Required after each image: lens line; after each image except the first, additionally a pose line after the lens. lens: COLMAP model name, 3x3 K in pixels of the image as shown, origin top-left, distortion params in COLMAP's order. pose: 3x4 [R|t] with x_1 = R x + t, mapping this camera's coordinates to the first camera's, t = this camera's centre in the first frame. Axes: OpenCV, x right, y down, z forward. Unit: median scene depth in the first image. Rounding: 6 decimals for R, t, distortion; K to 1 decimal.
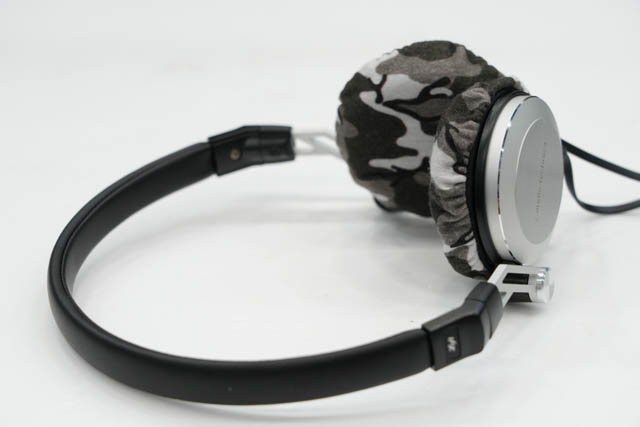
lens RADIAL K [[1899.1, 0, 320.0], [0, 1899.1, 213.5], [0, 0, 1]] dist [-0.174159, -1.007260]
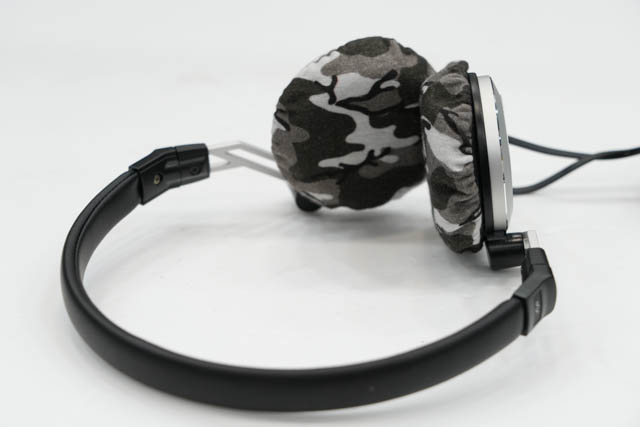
lens RADIAL K [[1899.1, 0, 320.0], [0, 1899.1, 213.5], [0, 0, 1]] dist [-0.174159, -1.007260]
pose [[0.889037, -0.155089, 0.430769, -0.429052], [0.161678, 0.986609, 0.021530, -0.022840], [-0.428339, 0.050505, 0.902206, 0.078588]]
